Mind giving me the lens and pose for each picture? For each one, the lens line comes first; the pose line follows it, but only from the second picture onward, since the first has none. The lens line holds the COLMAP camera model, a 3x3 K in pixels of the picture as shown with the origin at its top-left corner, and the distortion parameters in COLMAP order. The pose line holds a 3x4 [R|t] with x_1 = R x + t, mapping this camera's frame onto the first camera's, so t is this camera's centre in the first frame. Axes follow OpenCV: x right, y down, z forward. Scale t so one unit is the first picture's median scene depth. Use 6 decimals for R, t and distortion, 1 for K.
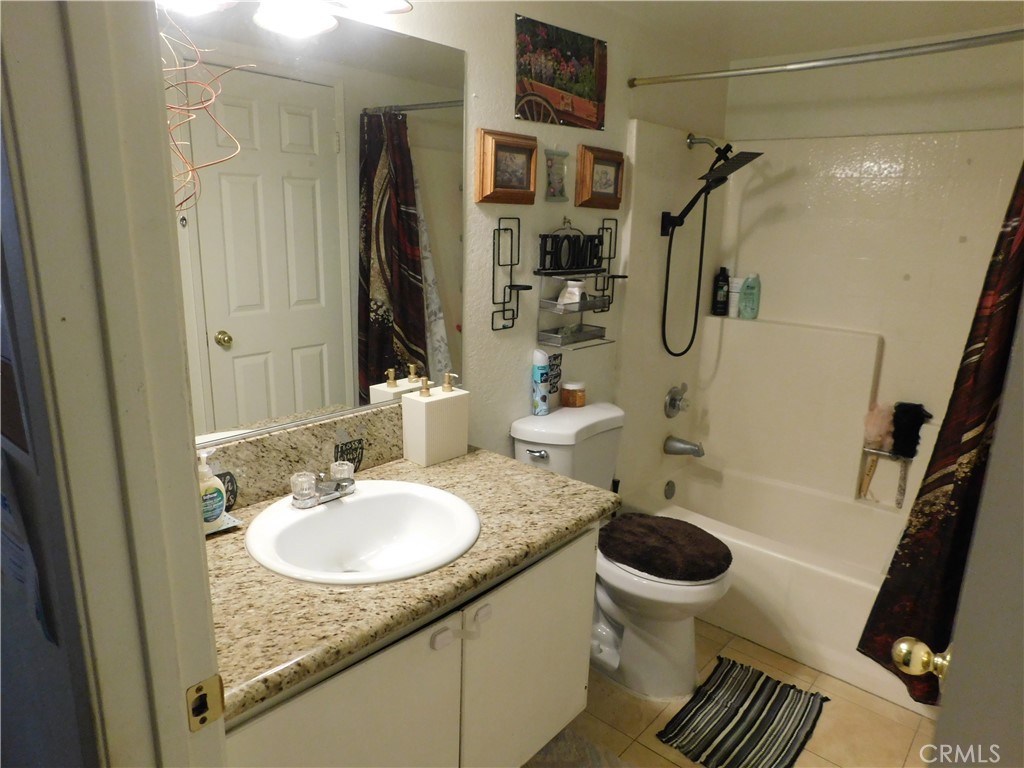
lens RADIAL K [[680.8, 0, 514.5], [0, 680.8, 386.5], [0, 0, 1]] dist [-0.043238, 0.040212]
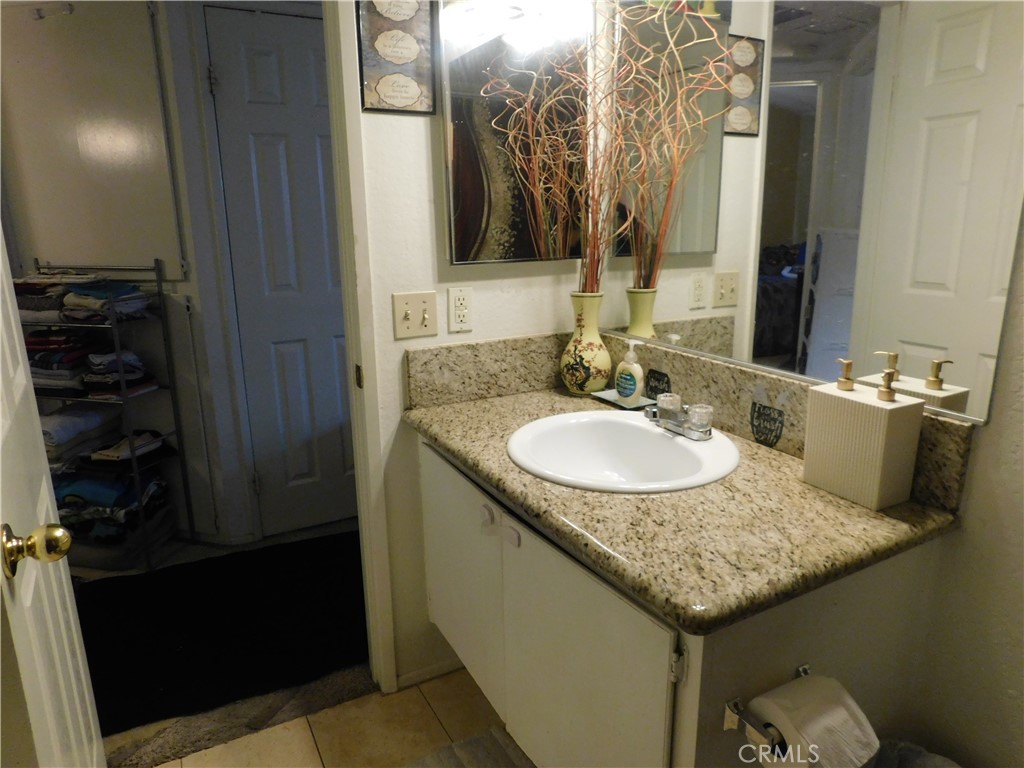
lens RADIAL K [[680.8, 0, 515.2], [0, 680.8, 382.7], [0, 0, 1]] dist [-0.043238, 0.040212]
pose [[-0.347458, 0.201899, -0.915702, 0.659695], [-0.225737, 0.929815, 0.290665, -0.125002], [0.910119, 0.307702, -0.277495, 0.996149]]
